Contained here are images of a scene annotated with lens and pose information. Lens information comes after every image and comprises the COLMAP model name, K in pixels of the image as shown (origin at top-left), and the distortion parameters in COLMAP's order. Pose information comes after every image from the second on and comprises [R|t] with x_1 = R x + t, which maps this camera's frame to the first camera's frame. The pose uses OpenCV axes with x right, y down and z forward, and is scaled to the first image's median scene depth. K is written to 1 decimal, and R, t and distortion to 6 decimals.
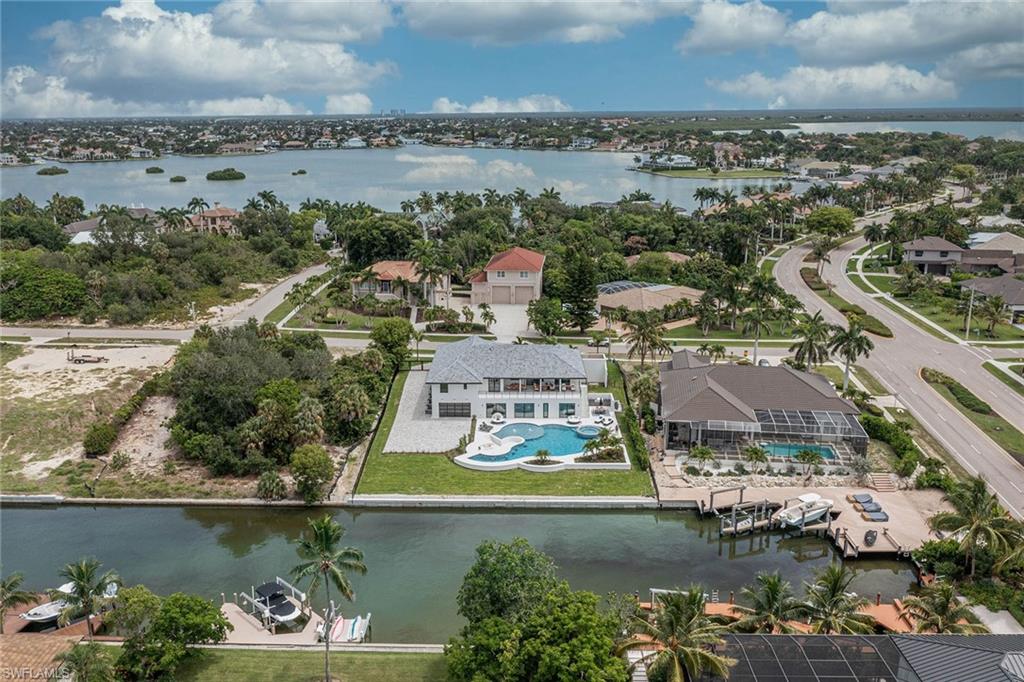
lens RADIAL K [[857.0, 0, 484.4], [0, 857.0, 340.9], [0, 0, 1]] dist [-0.004243, 0.001332]
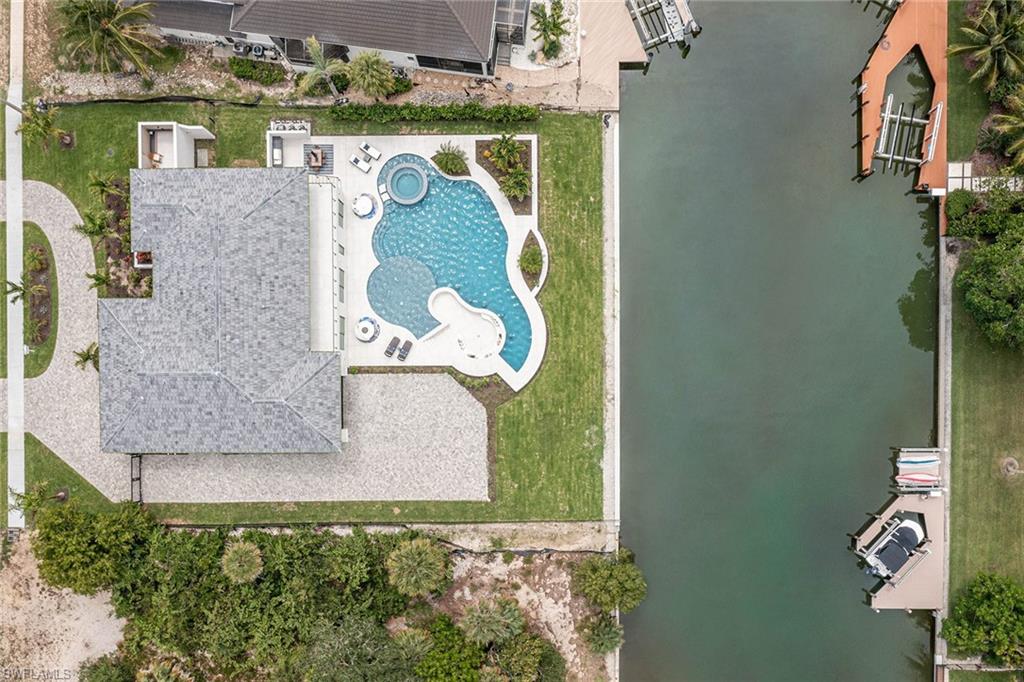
lens RADIAL K [[809.5, 0, 512.0], [0, 809.5, 341.0], [0, 0, 1]] dist [-0.010050, -0.000316]
pose [[-0.032021, -0.999474, 0.005110, 0.001174], [0.271974, -0.003793, 0.962297, -0.425579], [-0.961772, 0.032204, 0.271953, 0.733999]]
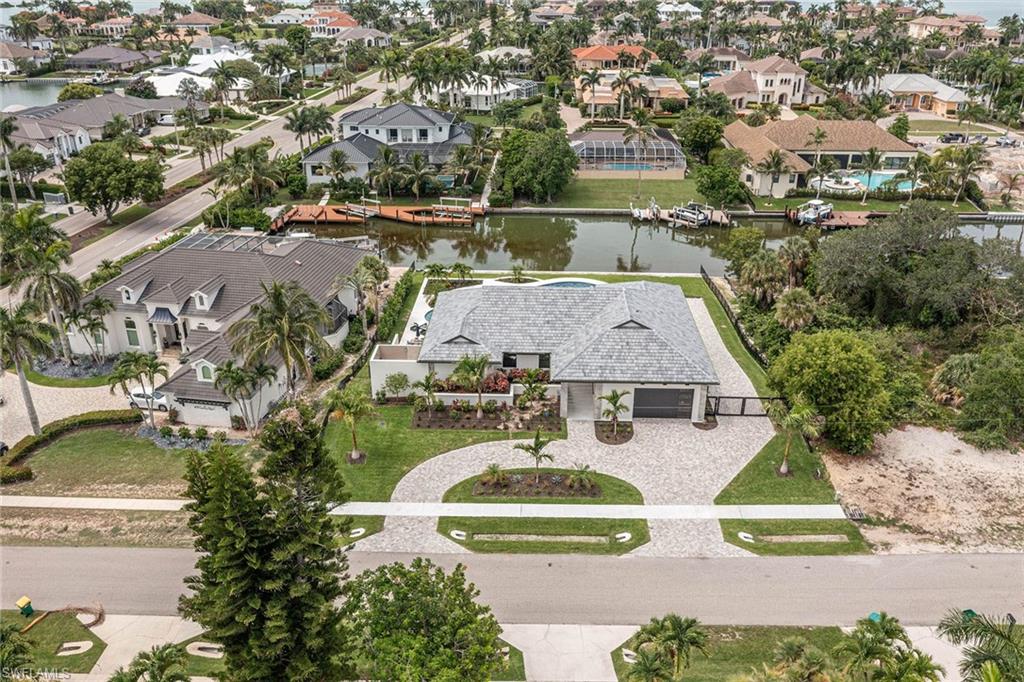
lens RADIAL K [[809.5, 0, 512.0], [0, 809.5, 341.0], [0, 0, 1]] dist [-0.010050, -0.000316]
pose [[-0.999896, 0.006974, 0.012655, 0.054440], [0.013515, 0.761265, 0.648300, -0.329200], [-0.005112, 0.648403, -0.761280, 1.492259]]
